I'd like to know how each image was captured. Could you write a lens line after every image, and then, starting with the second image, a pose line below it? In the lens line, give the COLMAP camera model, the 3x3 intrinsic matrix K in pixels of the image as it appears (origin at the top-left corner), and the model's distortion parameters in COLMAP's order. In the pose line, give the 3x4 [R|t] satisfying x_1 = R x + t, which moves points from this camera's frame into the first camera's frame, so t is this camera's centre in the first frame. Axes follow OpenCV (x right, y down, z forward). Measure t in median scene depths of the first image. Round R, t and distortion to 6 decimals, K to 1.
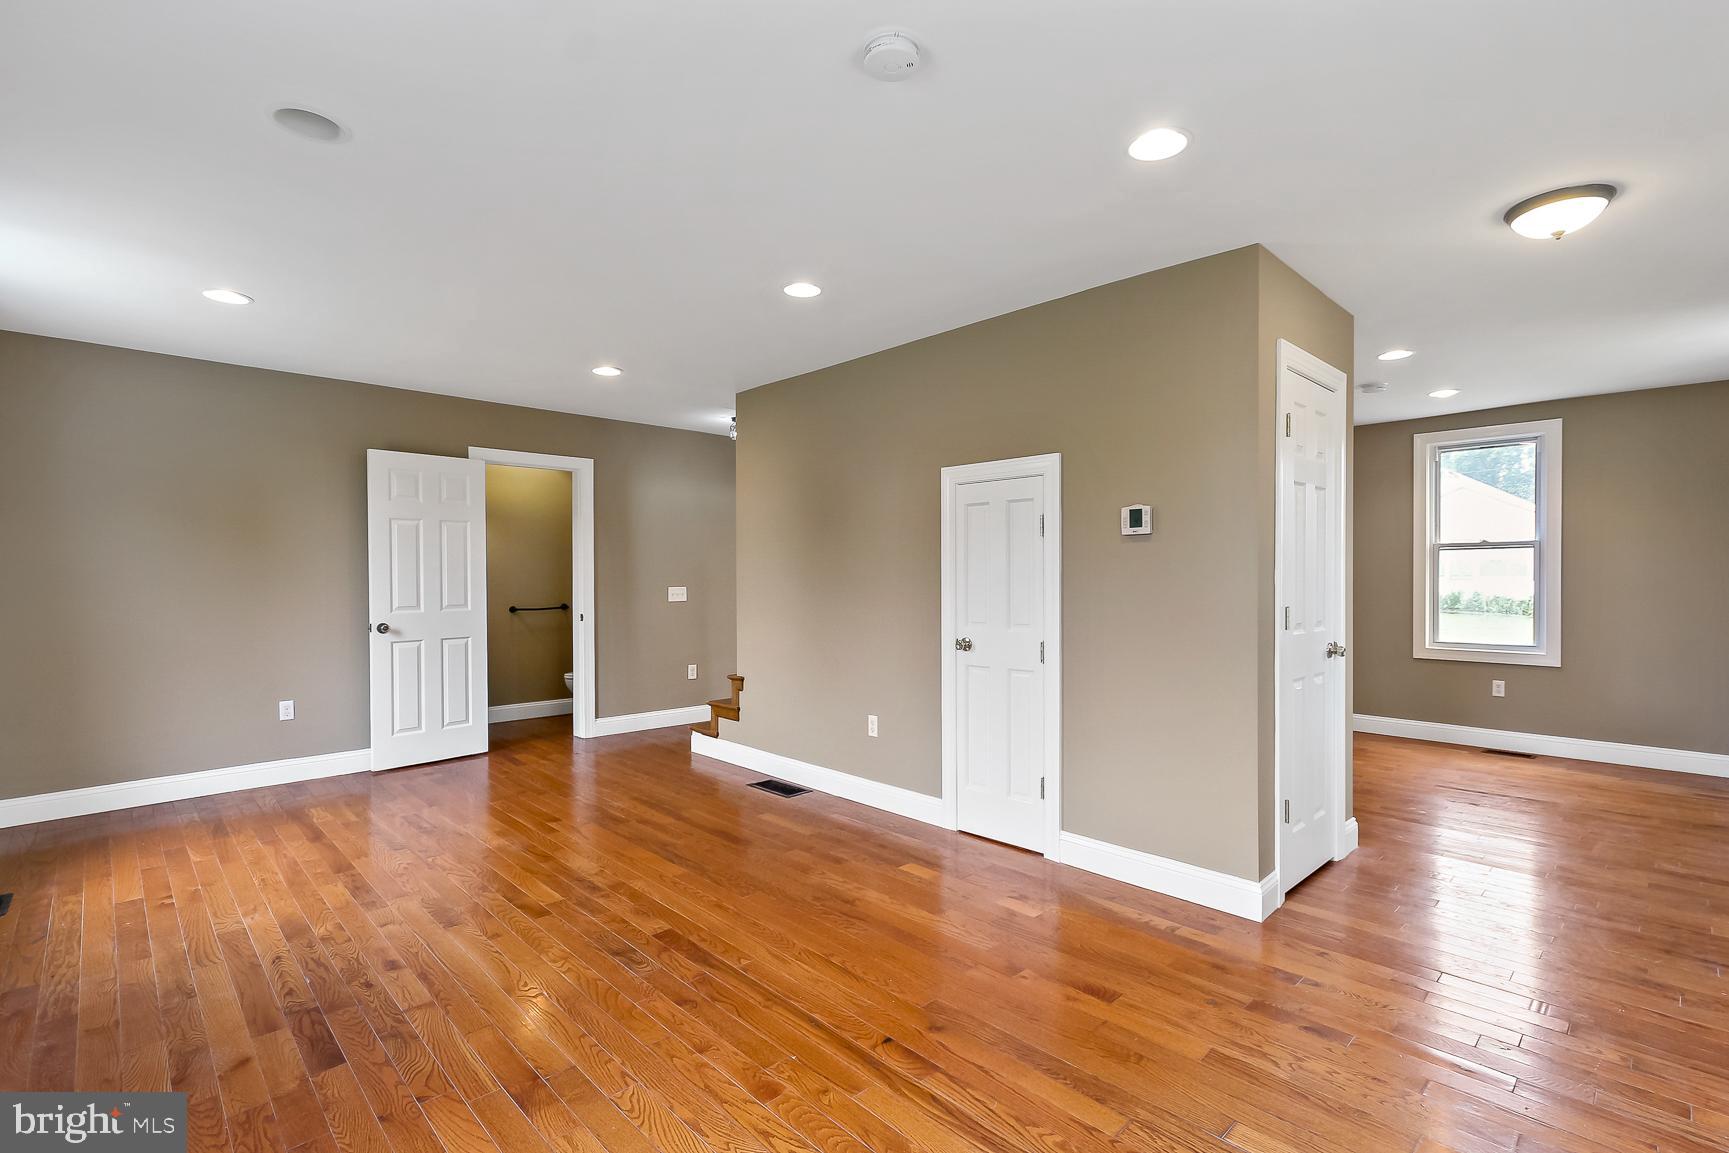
lens RADIAL K [[793.1, 0, 874.4], [0, 793.1, 582.8], [0, 0, 1]] dist [0.003860, 0.000870]
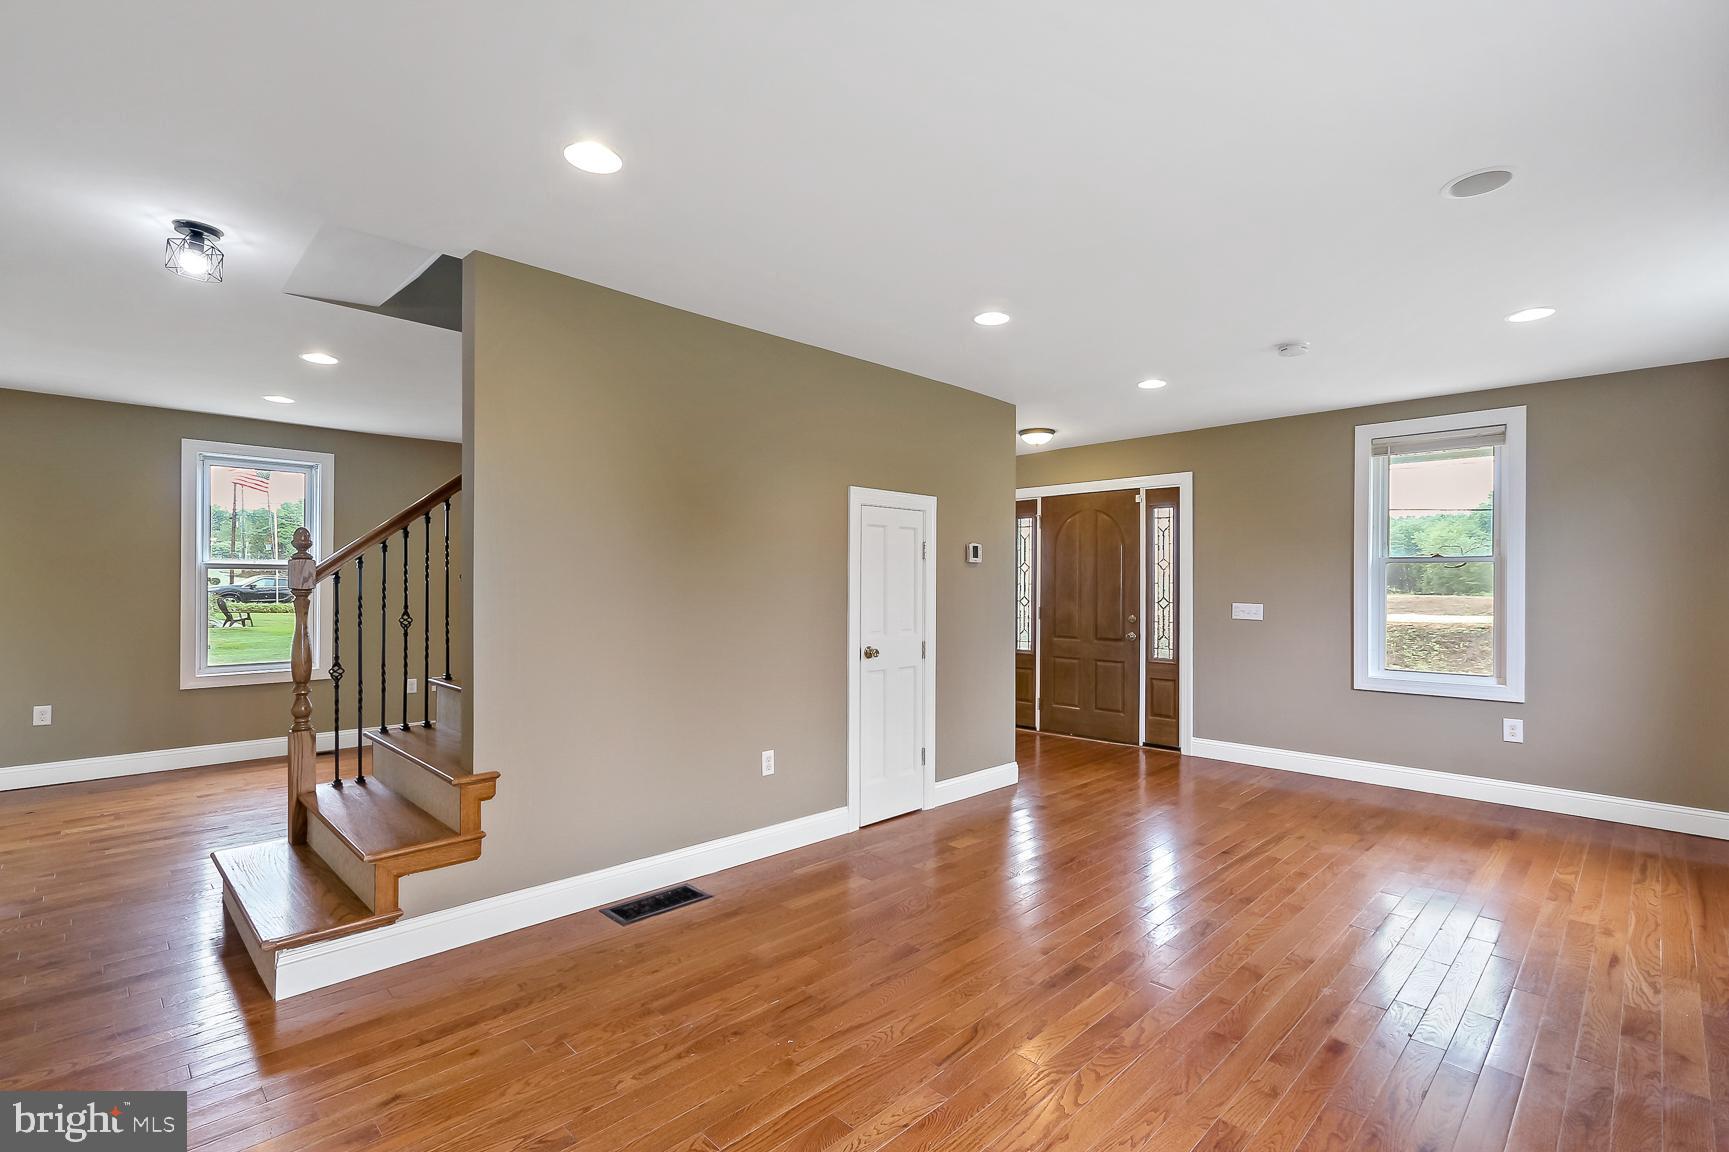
lens RADIAL K [[793.1, 0, 865.0], [0, 793.1, 585.1], [0, 0, 1]] dist [0.003860, 0.000870]
pose [[-0.013025, 0.005700, 0.999899, -0.959706], [0.005777, 0.999967, -0.005625, -0.008685], [-0.999898, 0.005703, -0.013058, 1.000355]]
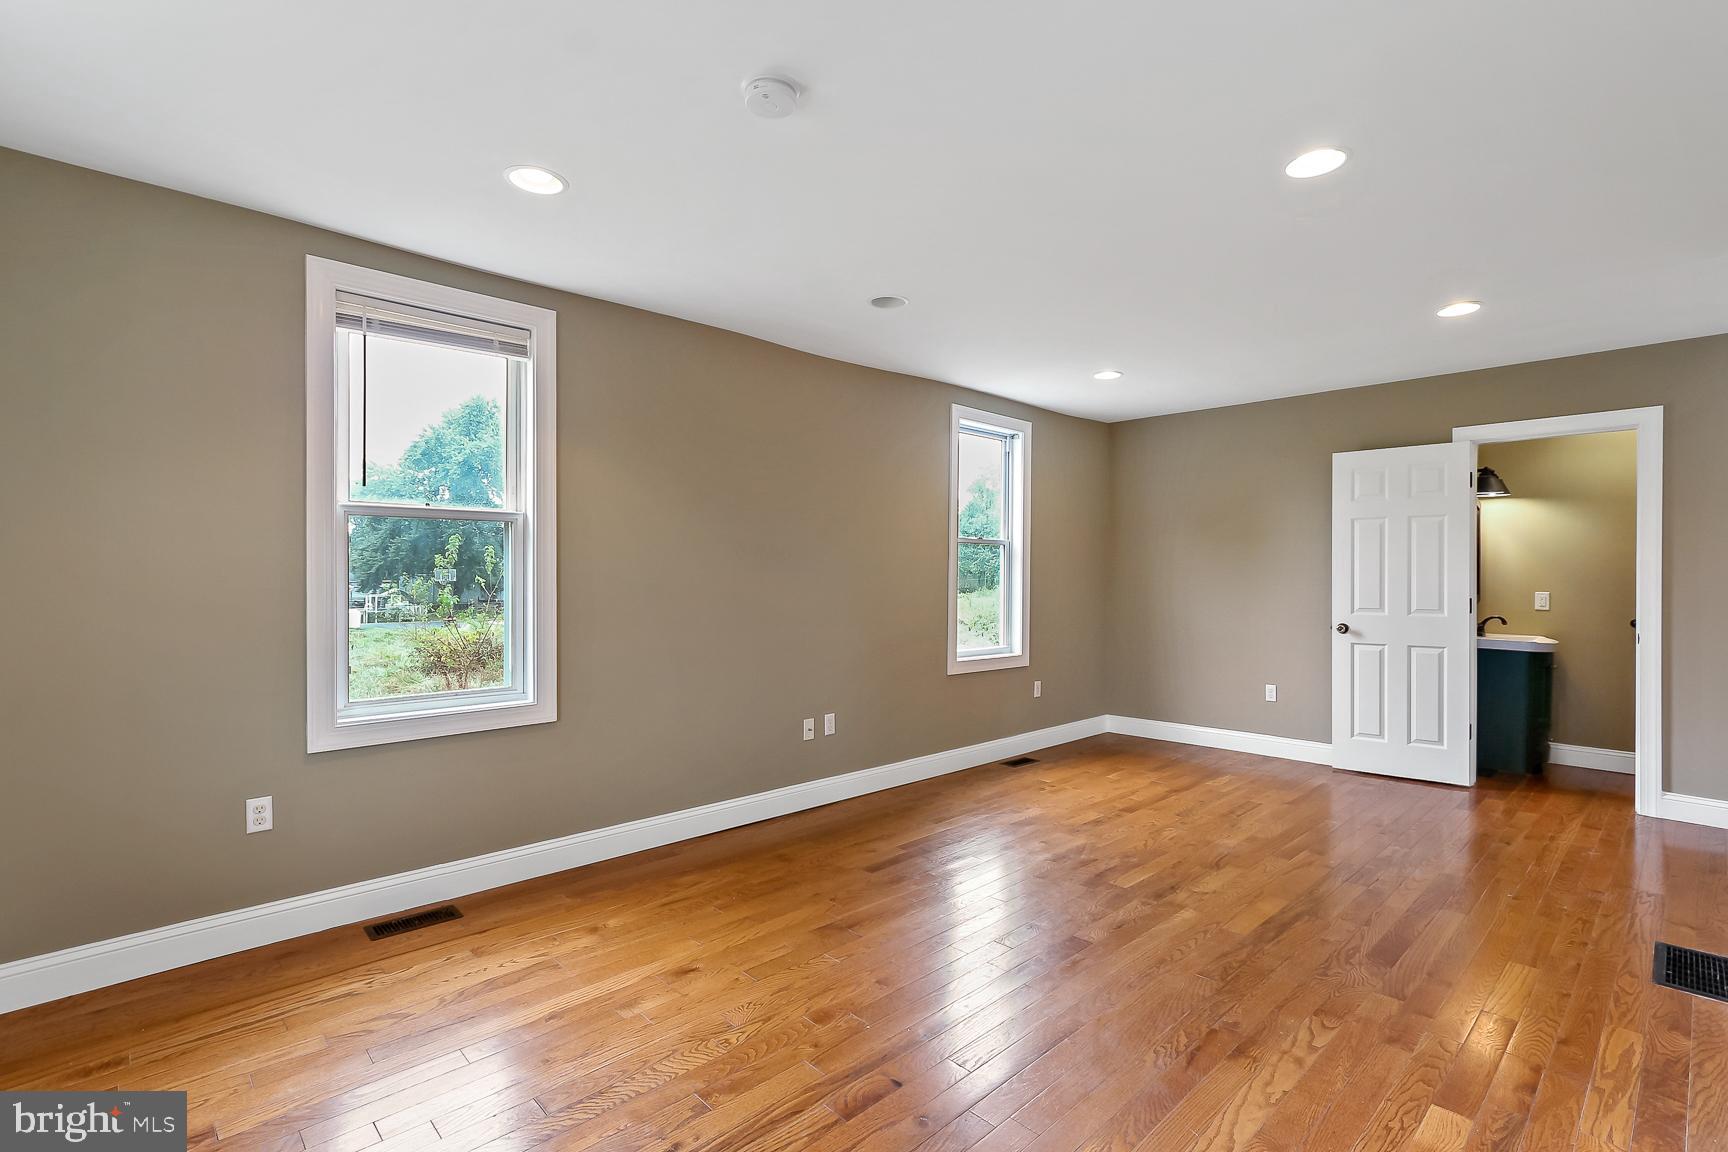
lens RADIAL K [[792.7, 0, 875.9], [0, 792.7, 572.6], [0, 0, 1]] dist [0.003860, 0.000870]
pose [[0.007058, -0.000540, -0.999975, 0.503016], [-0.015290, 0.999883, -0.000647, -0.005422], [0.999858, 0.015294, 0.007049, 0.519862]]
